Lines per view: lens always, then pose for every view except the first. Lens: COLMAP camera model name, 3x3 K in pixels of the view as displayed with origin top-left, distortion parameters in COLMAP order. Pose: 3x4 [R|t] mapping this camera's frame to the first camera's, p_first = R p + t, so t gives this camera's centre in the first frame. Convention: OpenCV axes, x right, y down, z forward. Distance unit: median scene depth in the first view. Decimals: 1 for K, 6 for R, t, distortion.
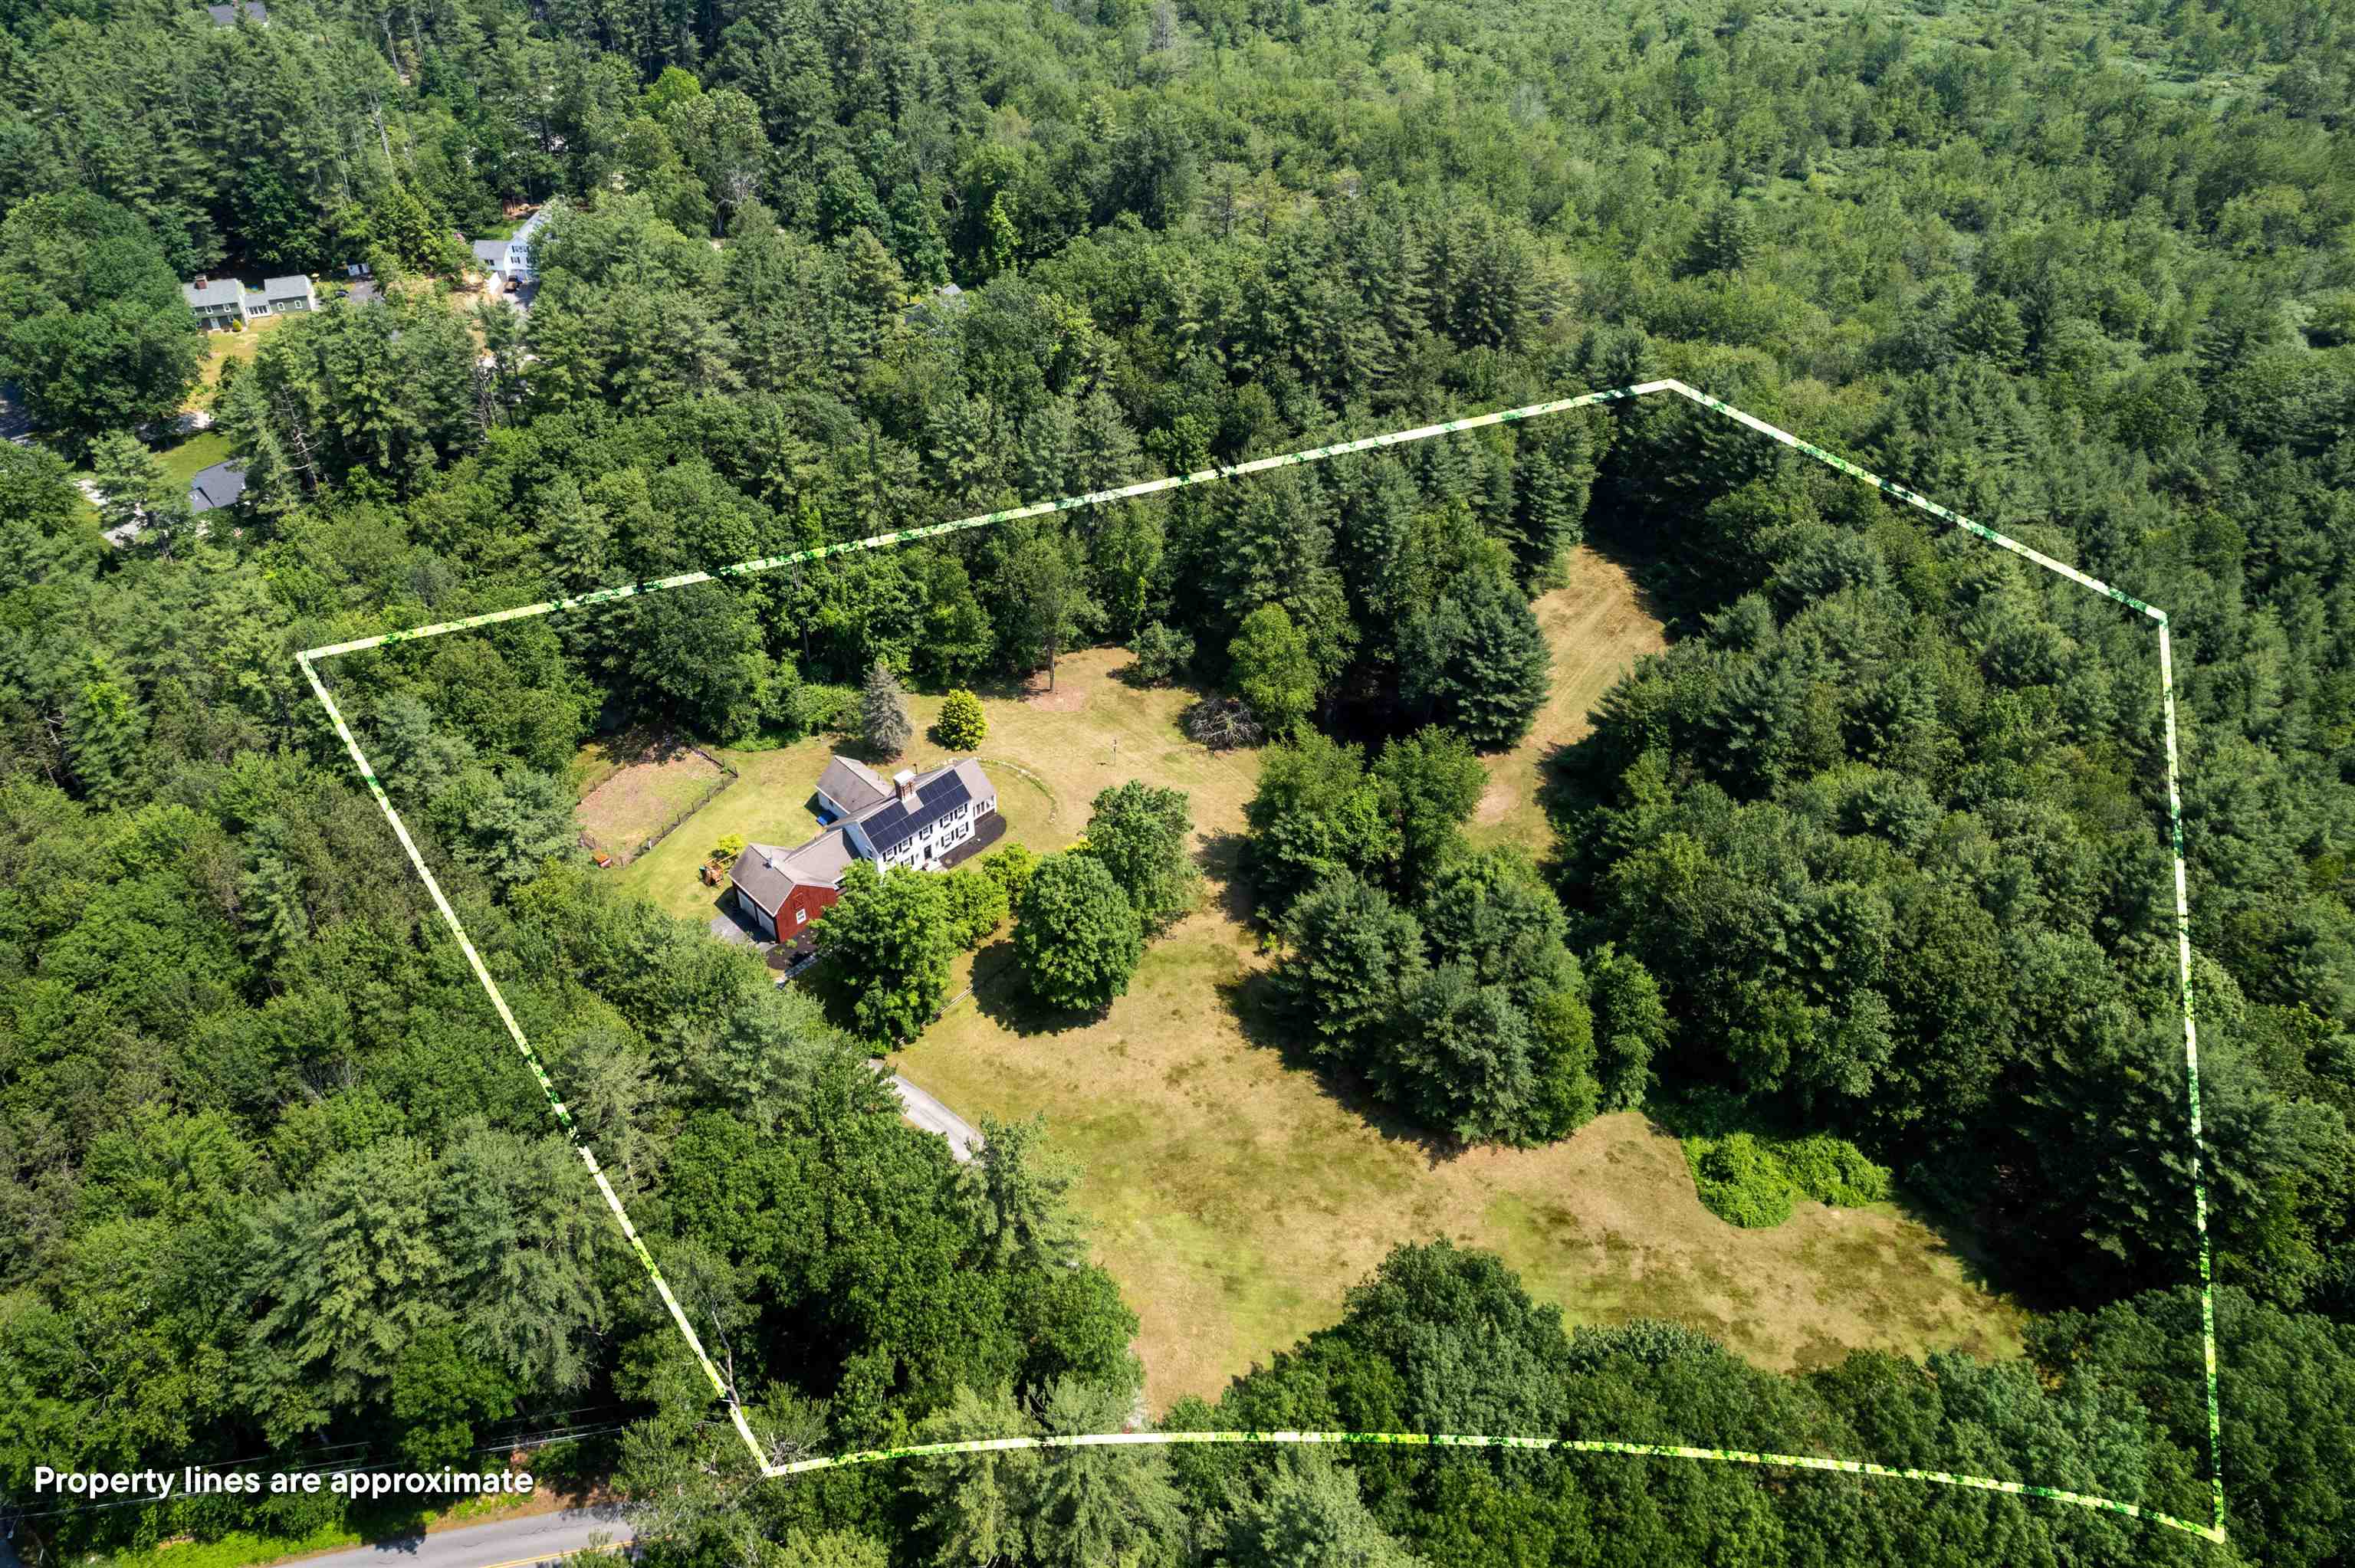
lens RADIAL K [[1857.9, 0, 1176.1], [0, 1857.9, 817.3], [0, 0, 1]] dist [-0.023302, -0.007307]
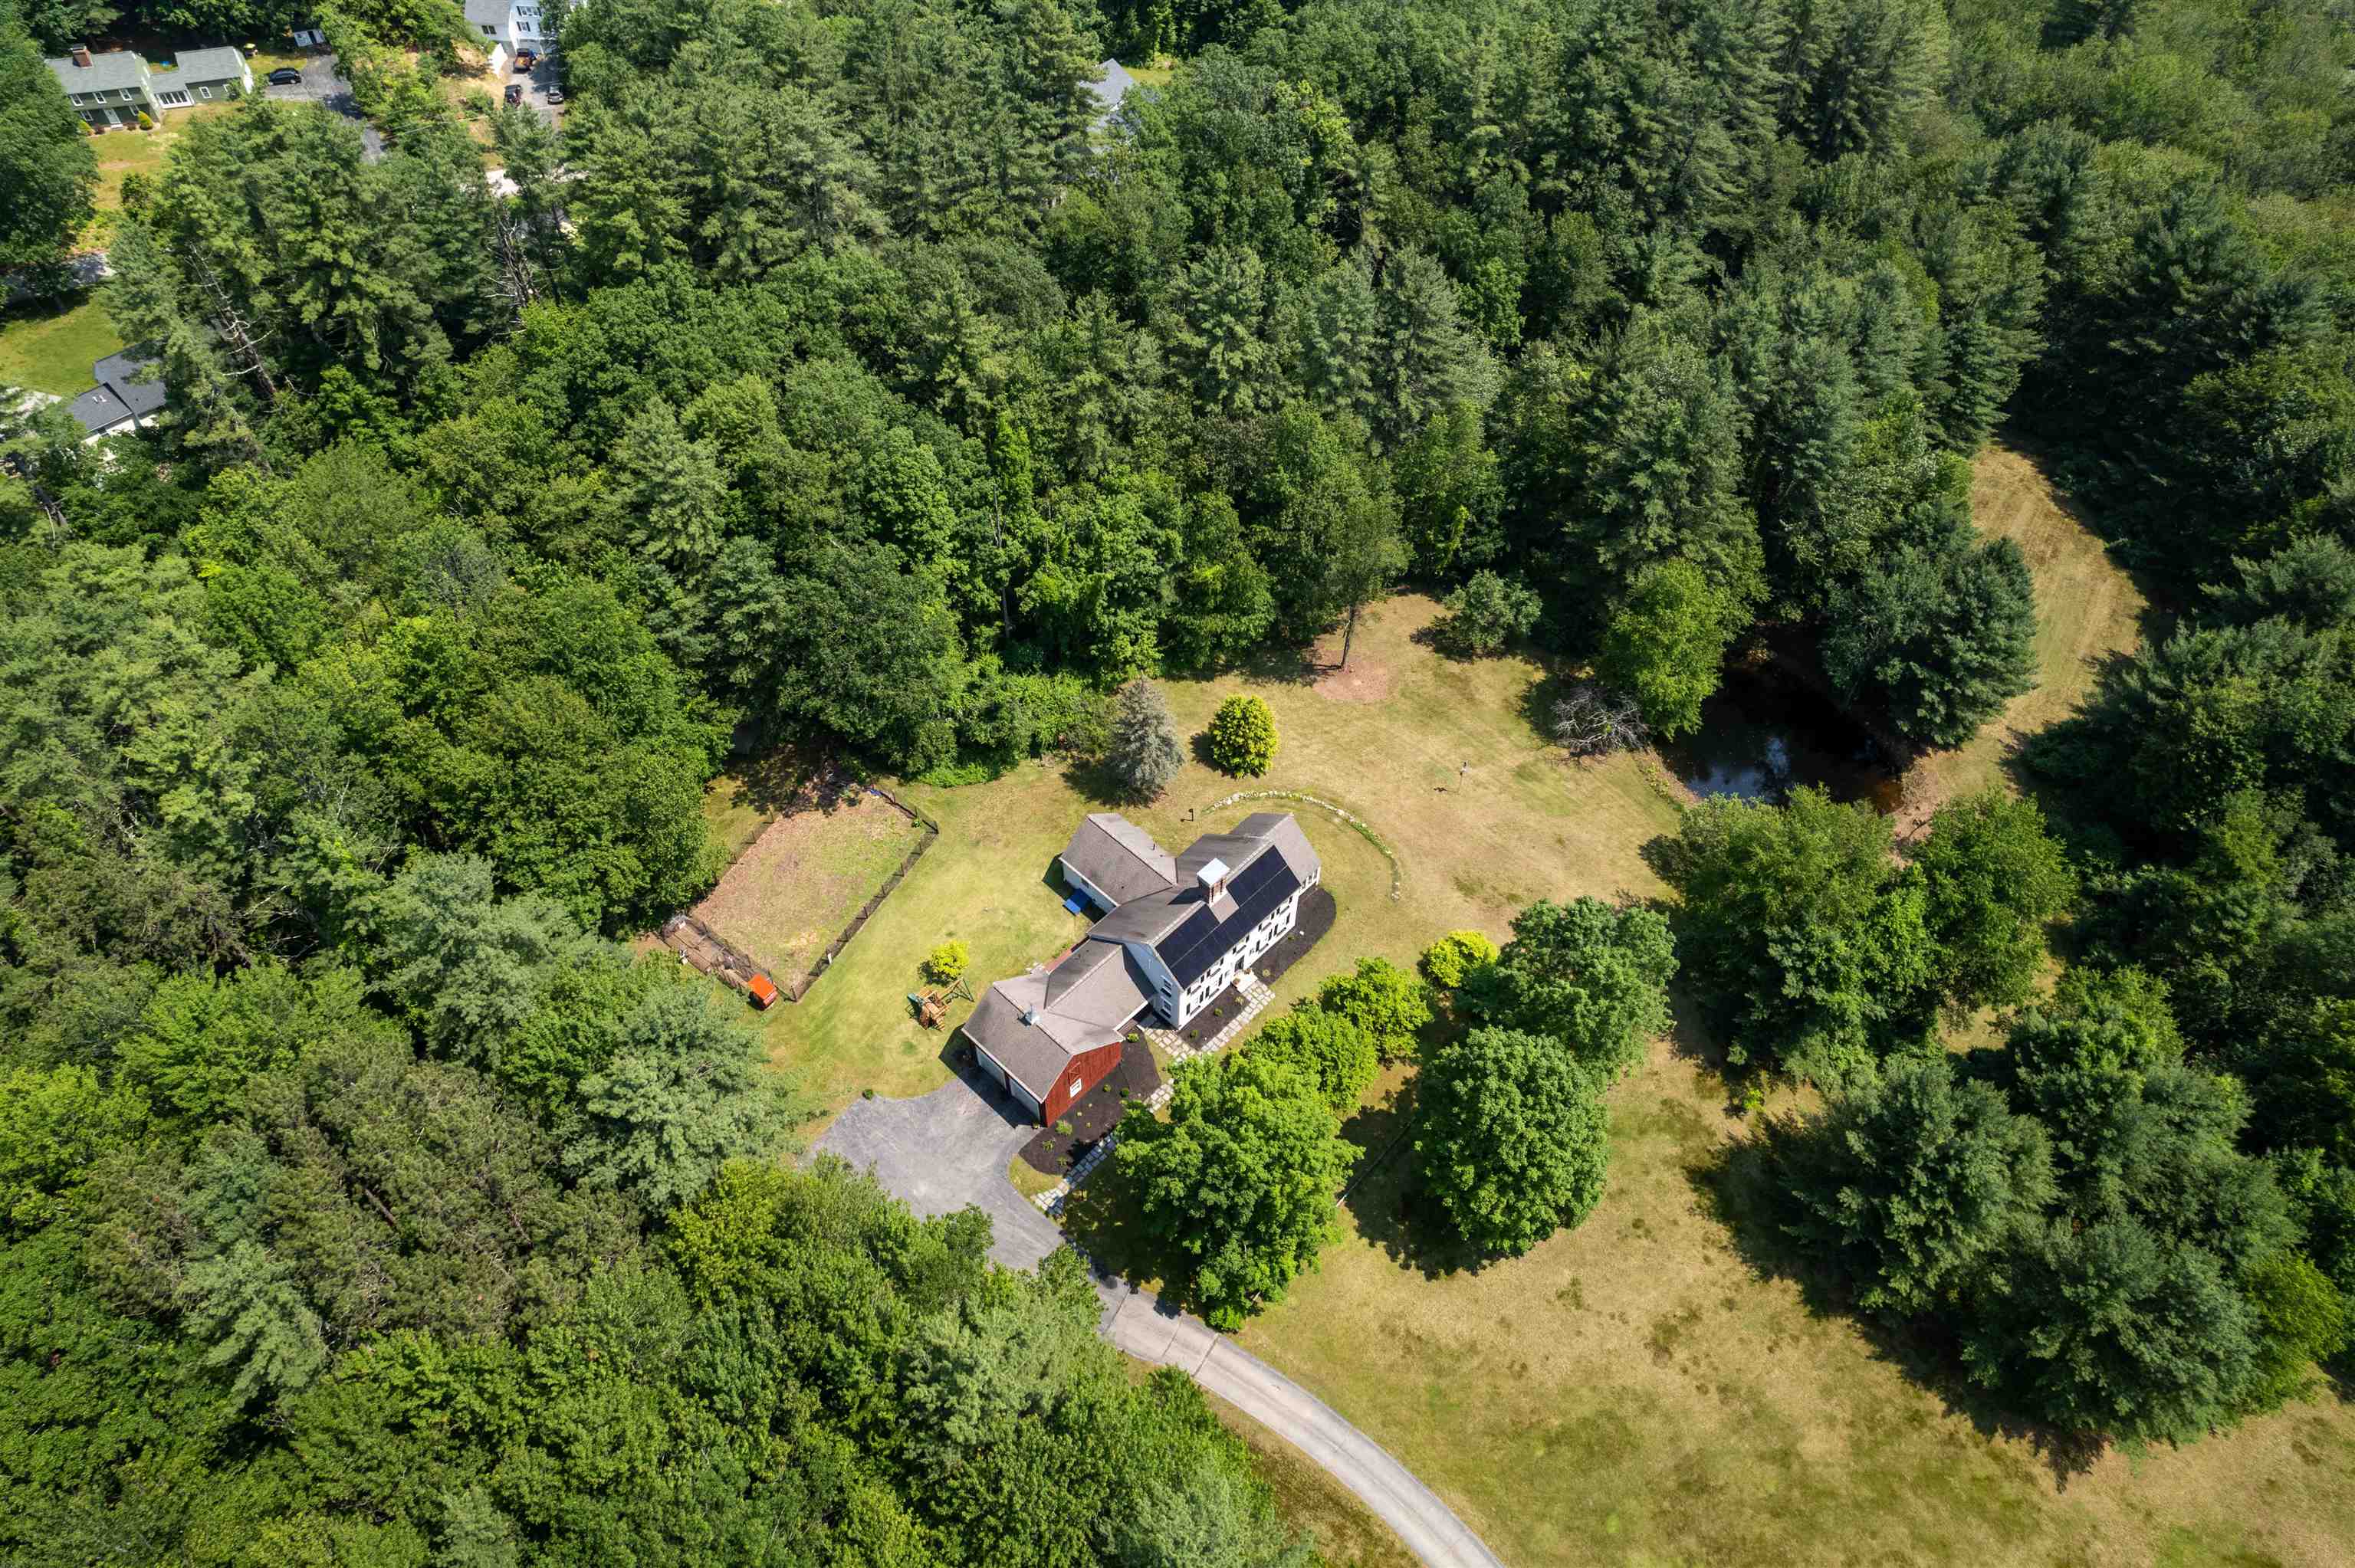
lens RADIAL K [[1493.5, 0, 1177.5], [0, 1493.5, 784.0], [0, 0, 1]] dist [-0.065377, 0.069948]
pose [[0.998276, -0.029473, 0.050762, -0.166421], [0.018775, 0.979698, 0.199596, -0.144342], [-0.055614, -0.198299, 0.978563, 0.426966]]
